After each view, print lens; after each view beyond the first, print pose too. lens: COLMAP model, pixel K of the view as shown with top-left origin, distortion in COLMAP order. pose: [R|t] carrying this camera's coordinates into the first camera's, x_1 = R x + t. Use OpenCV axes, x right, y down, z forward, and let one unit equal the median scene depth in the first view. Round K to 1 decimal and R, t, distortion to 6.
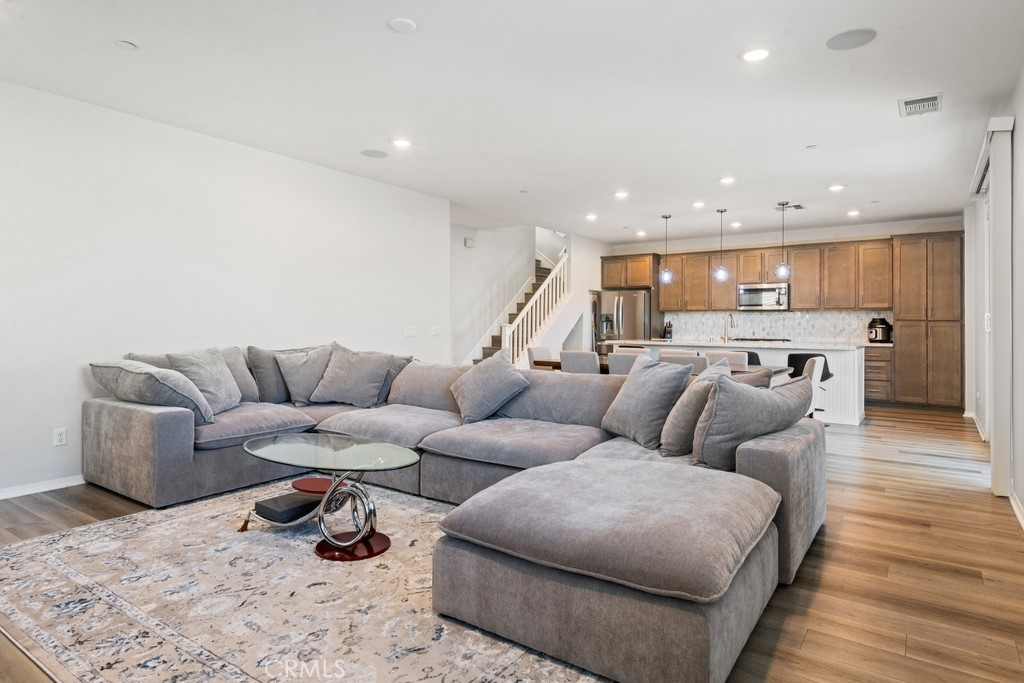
lens RADIAL K [[584.9, 0, 492.3], [0, 584.9, 319.2], [0, 0, 1]] dist [0.012678, 0.005325]
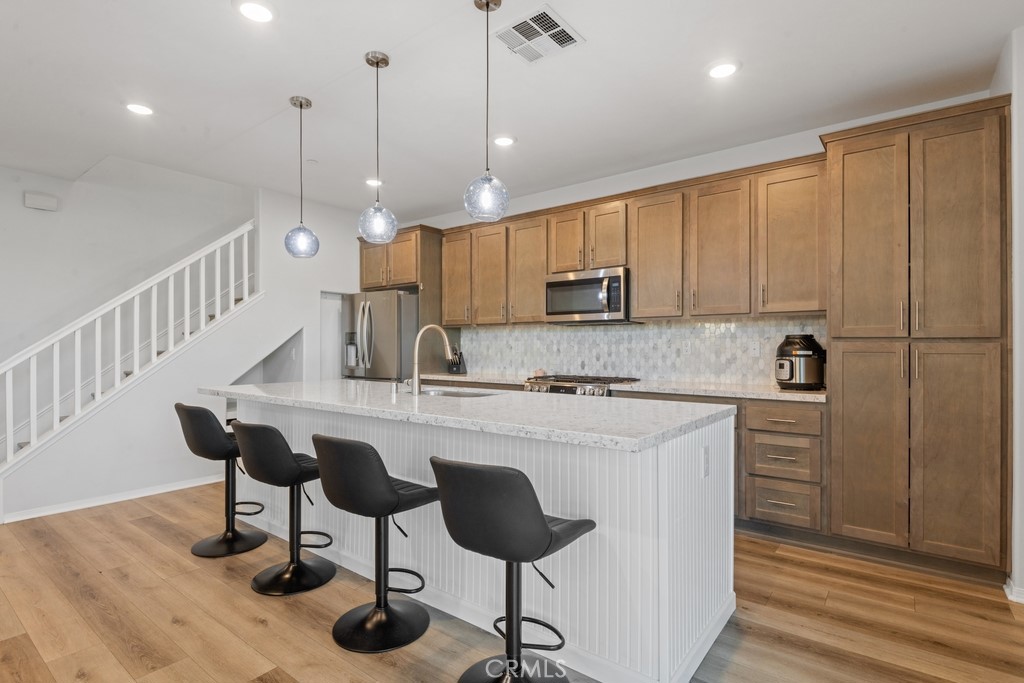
lens RADIAL K [[509.7, 0, 497.0], [0, 509.7, 345.9], [0, 0, 1]] dist [0.018490, -0.012682]
pose [[0.999496, -0.005272, -0.031312, 0.432913], [0.005519, 0.999954, 0.007826, 0.002501], [0.031269, -0.007995, 0.999479, 0.594736]]
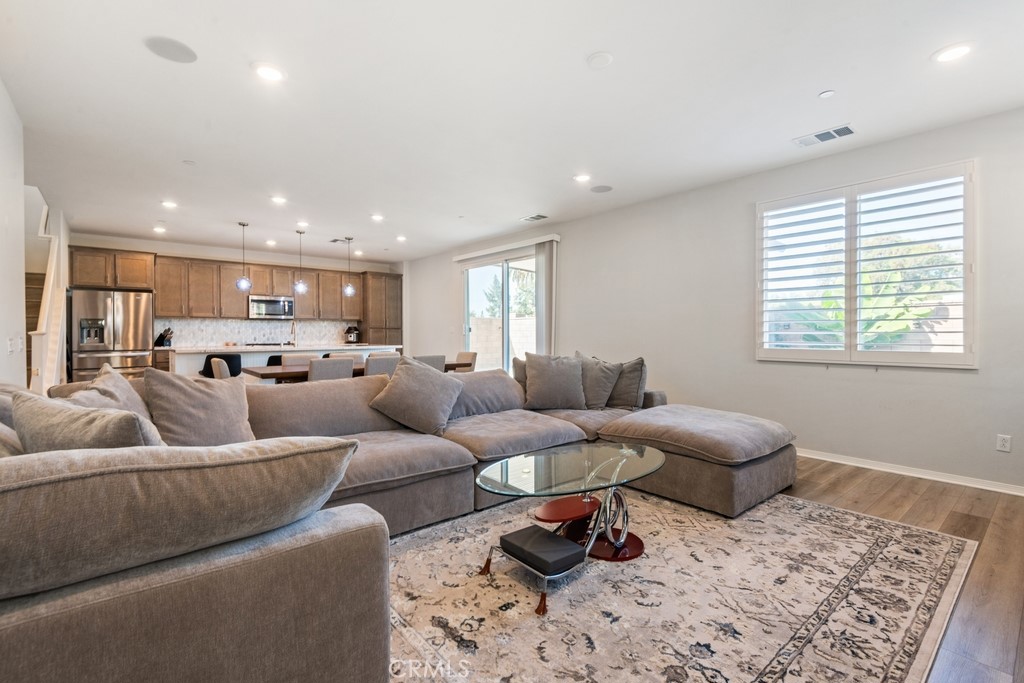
lens RADIAL K [[467.6, 0, 520.9], [0, 467.6, 337.6], [0, 0, 1]] dist [0.015066, -0.002120]
pose [[0.224403, -0.015639, 0.974371, -0.373457], [-0.008888, 0.999797, 0.018094, 0.000845], [-0.974456, -0.012720, 0.224218, 0.332379]]
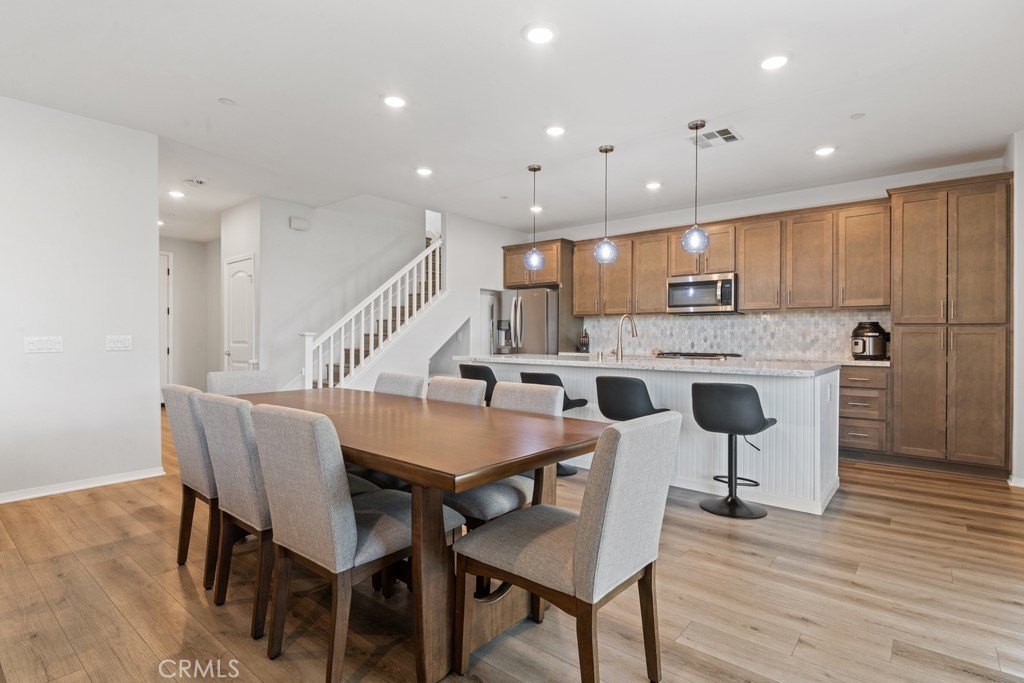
lens RADIAL K [[509.7, 0, 501.7], [0, 509.7, 337.6], [0, 0, 1]] dist [0.018490, -0.012682]
pose [[0.998129, -0.001090, -0.061129, 0.282701], [0.001748, 0.999941, 0.010717, 0.008667], [0.061114, -0.010804, 0.998072, 0.403911]]
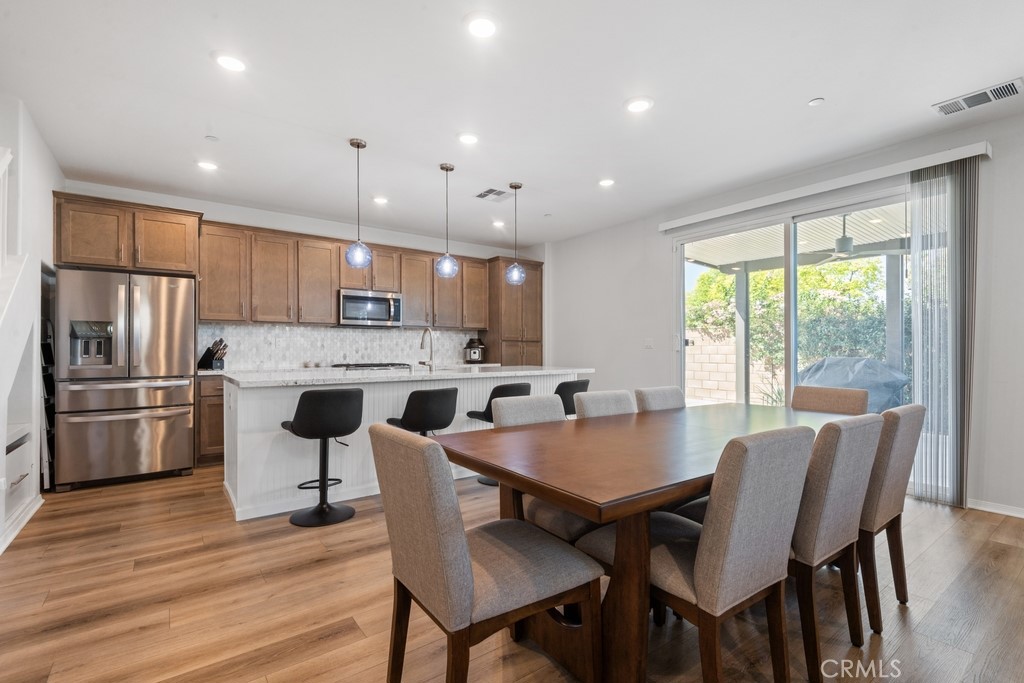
lens RADIAL K [[467.6, 0, 522.9], [0, 467.6, 351.0], [0, 0, 1]] dist [0.015066, -0.002120]
pose [[0.277462, -0.009921, 0.960685, -0.077738], [-0.008868, 0.999878, 0.012887, 0.008341], [-0.960696, -0.012095, 0.277340, 0.697719]]
